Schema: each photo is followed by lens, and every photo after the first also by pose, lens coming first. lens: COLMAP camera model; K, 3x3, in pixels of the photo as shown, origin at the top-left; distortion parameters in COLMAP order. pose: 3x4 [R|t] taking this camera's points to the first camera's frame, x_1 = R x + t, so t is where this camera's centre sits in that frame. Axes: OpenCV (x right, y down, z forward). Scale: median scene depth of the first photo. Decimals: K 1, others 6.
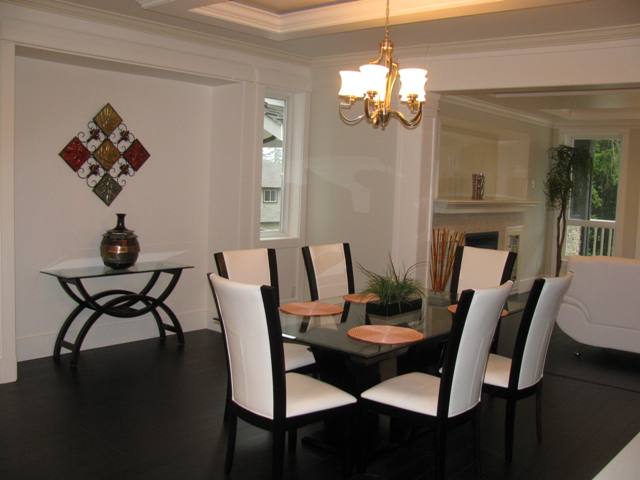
lens RADIAL K [[667.2, 0, 320.0], [0, 667.2, 240.0], [0, 0, 1]] dist [-0.206399, 0.212887]
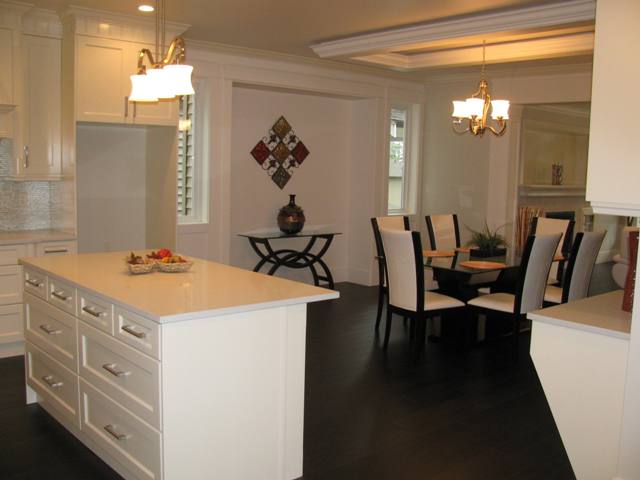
lens RADIAL K [[667.2, 0, 320.0], [0, 667.2, 240.0], [0, 0, 1]] dist [-0.206399, 0.212887]
pose [[0.990413, 0.004012, -0.138078, -0.046906], [-0.001727, 0.999860, 0.016670, 0.034010], [0.138126, -0.016271, 0.990281, -0.417561]]
